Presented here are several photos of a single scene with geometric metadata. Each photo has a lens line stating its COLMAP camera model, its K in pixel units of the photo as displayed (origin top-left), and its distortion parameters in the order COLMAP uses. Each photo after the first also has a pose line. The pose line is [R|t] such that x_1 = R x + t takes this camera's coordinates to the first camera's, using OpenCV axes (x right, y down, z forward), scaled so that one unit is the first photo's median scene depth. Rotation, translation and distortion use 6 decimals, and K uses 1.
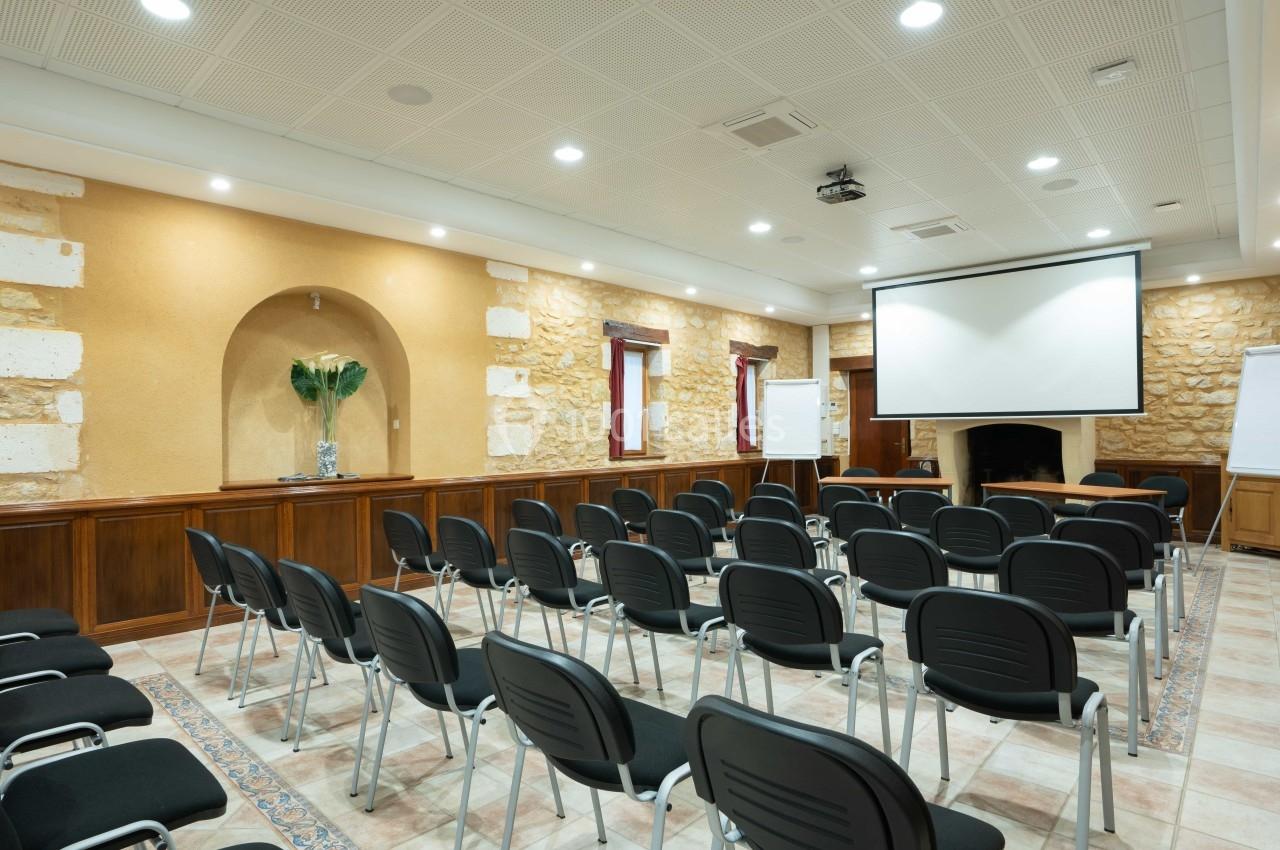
lens RADIAL K [[698.8, 0, 639.0], [0, 698.8, 423.6], [0, 0, 1]] dist [-0.061077, 0.020639]
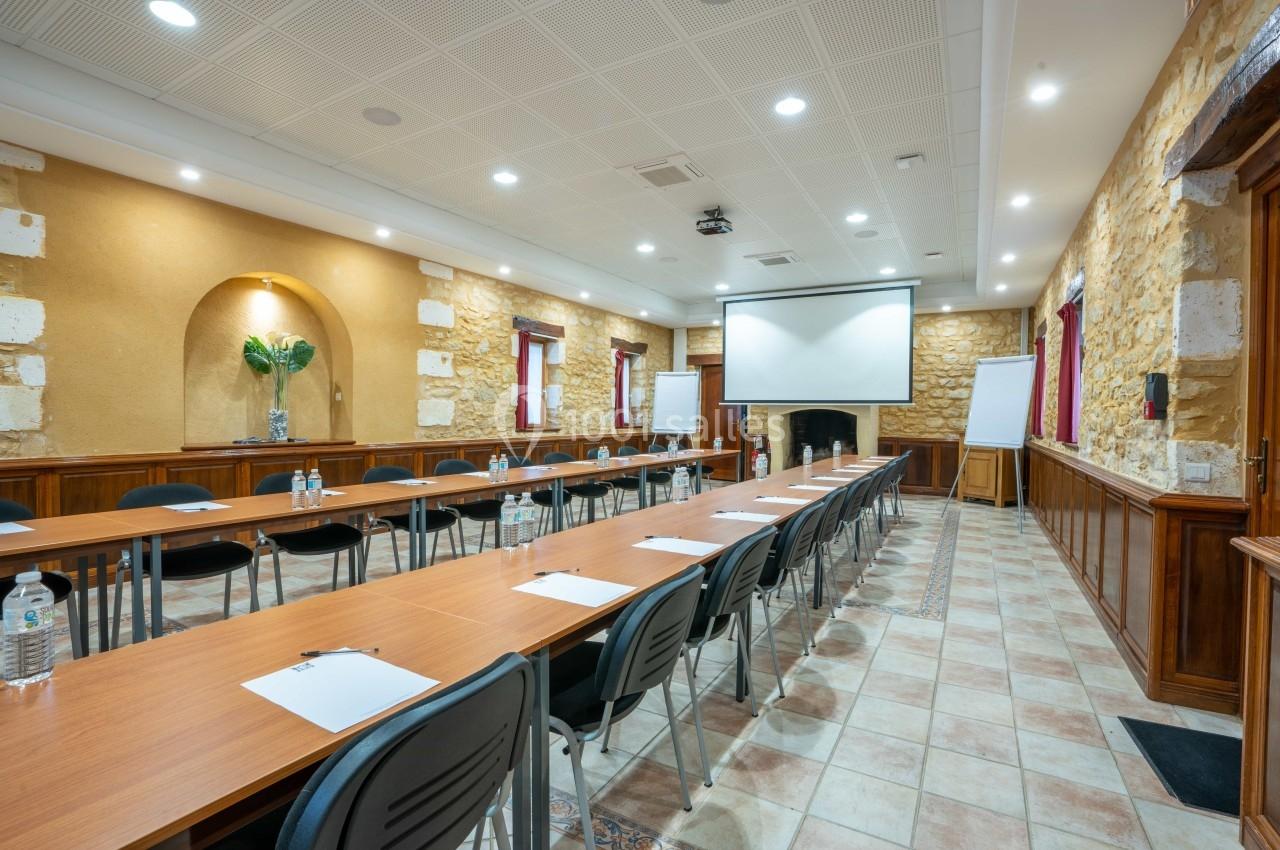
lens RADIAL K [[592.0, 0, 640.2], [0, 592.0, 425.3], [0, 0, 1]] dist [-0.056065, 0.016650]
pose [[0.976040, 0.015409, 0.217045, -0.059779], [-0.021588, 0.999425, 0.026129, 0.010787], [-0.216518, -0.030189, 0.975812, -0.050261]]
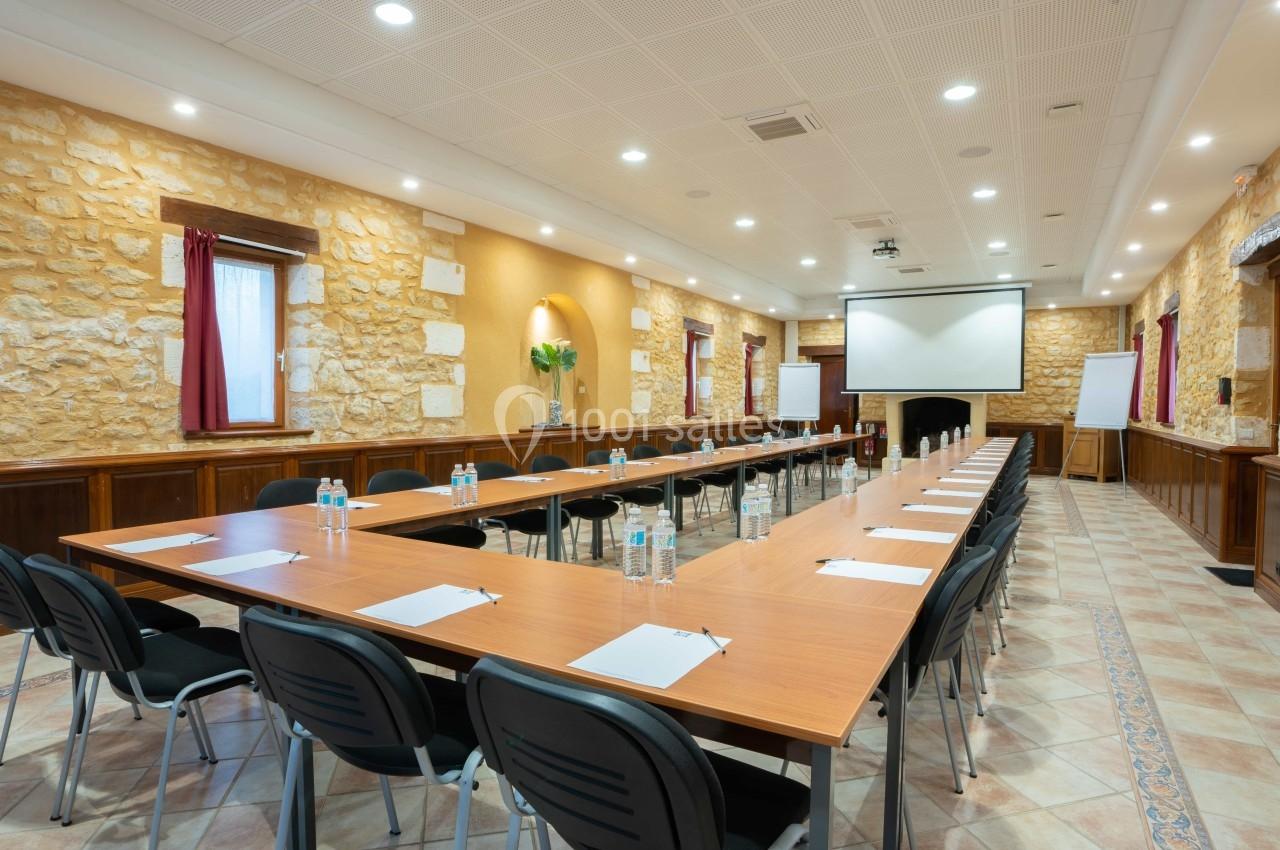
lens RADIAL K [[698.8, 0, 642.7], [0, 698.8, 424.3], [0, 0, 1]] dist [-0.061077, 0.020639]
pose [[0.976479, 0.006415, 0.215515, -0.463735], [-0.015119, 0.999134, 0.038764, 0.012236], [-0.215080, -0.041111, 0.975731, -0.368773]]
